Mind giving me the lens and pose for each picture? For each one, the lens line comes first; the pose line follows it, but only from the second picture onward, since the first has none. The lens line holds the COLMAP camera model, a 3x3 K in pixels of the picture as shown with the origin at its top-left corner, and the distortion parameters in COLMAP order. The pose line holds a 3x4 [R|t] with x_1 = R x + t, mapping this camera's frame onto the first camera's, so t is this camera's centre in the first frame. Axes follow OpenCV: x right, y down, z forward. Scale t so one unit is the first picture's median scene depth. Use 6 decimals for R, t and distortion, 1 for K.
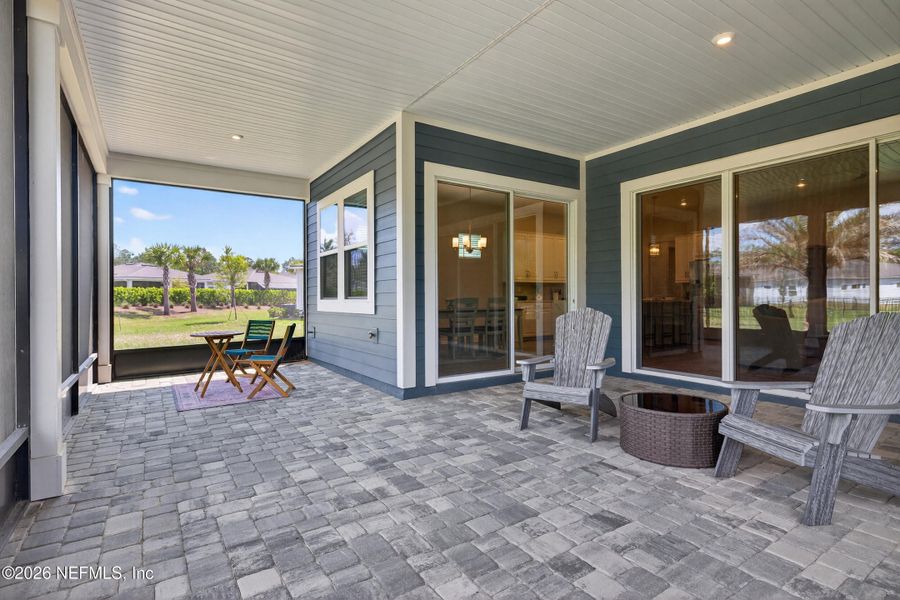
lens RADIAL K [[451.3, 0, 447.7], [0, 451.3, 293.8], [0, 0, 1]] dist [0.003822, 0.000102]
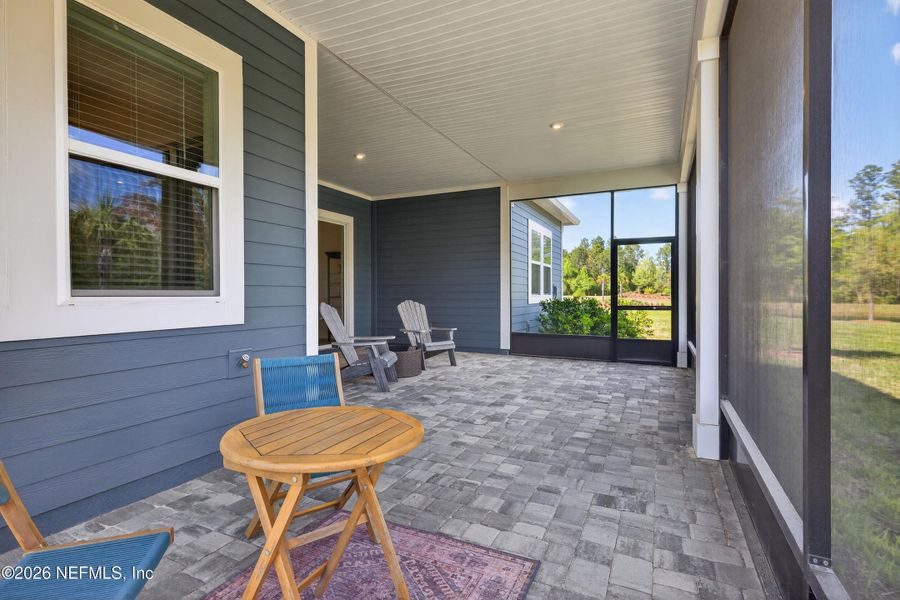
lens RADIAL K [[451.3, 0, 447.7], [0, 451.3, 293.8], [0, 0, 1]] dist [0.003822, 0.000102]
pose [[-0.509193, 0.001370, 0.860651, -1.234678], [-0.003457, 0.999987, -0.003637, 0.014479], [-0.860645, -0.004827, -0.509182, 1.735705]]
